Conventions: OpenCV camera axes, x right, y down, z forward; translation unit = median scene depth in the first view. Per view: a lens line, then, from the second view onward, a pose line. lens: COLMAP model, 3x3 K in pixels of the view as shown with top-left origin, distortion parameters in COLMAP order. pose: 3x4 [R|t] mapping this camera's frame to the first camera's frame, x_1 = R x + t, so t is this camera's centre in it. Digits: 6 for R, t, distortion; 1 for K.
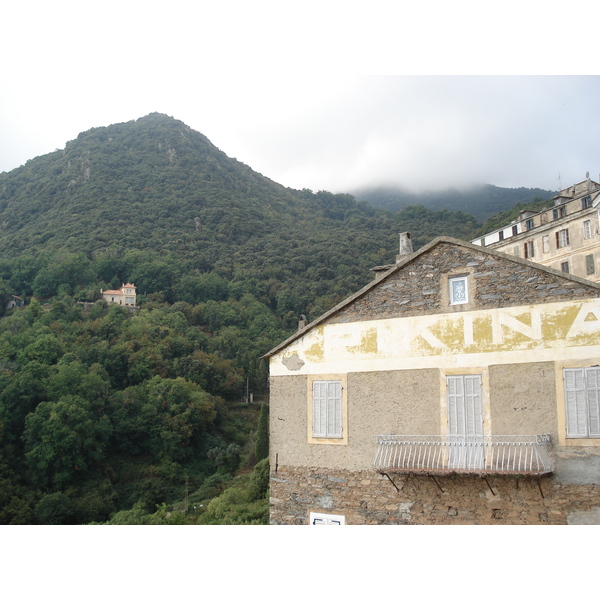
lens RADIAL K [[687.7, 0, 298.9], [0, 687.7, 299.4], [0, 0, 1]] dist [-0.111885, 0.000000]
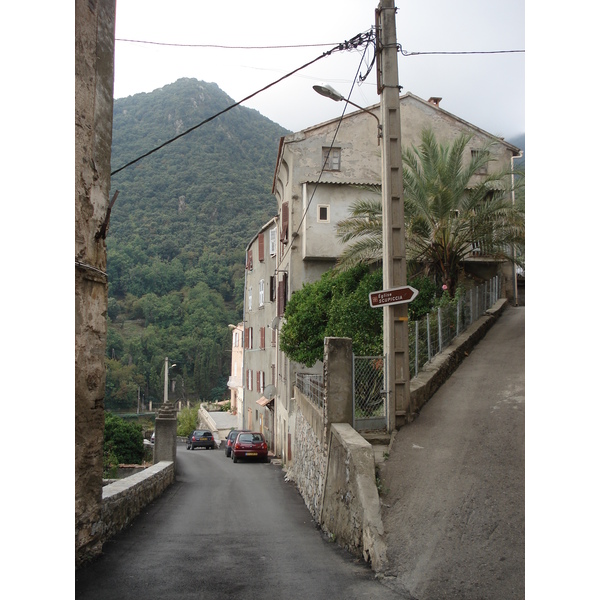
lens RADIAL K [[687.7, 0, 301.9], [0, 687.7, 300.1], [0, 0, 1]] dist [-0.111885, 0.000000]
pose [[0.984245, 0.001516, -0.176805, 0.208482], [0.013252, 0.996518, 0.082316, -0.054746], [0.176314, -0.083362, 0.980798, 0.071573]]
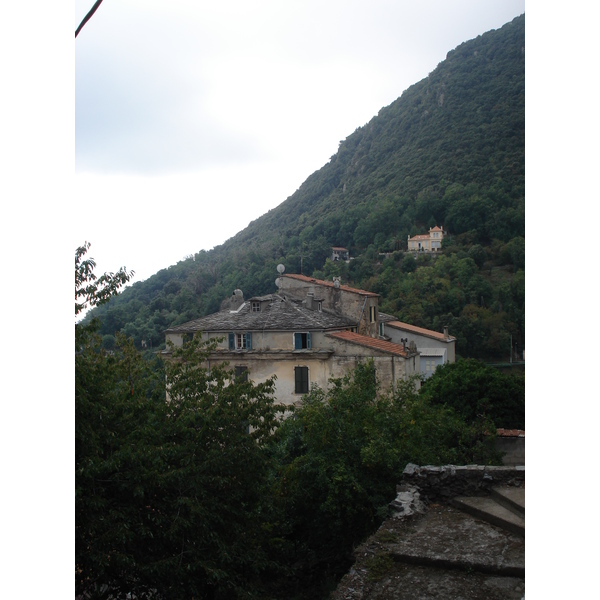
lens RADIAL K [[687.7, 0, 298.9], [0, 687.7, 302.0], [0, 0, 1]] dist [-0.111885, 0.000000]
pose [[0.758886, -0.018239, -0.650968, 0.197167], [0.126384, 0.984727, 0.119746, -0.048681], [0.638842, -0.173146, 0.749601, 0.094262]]
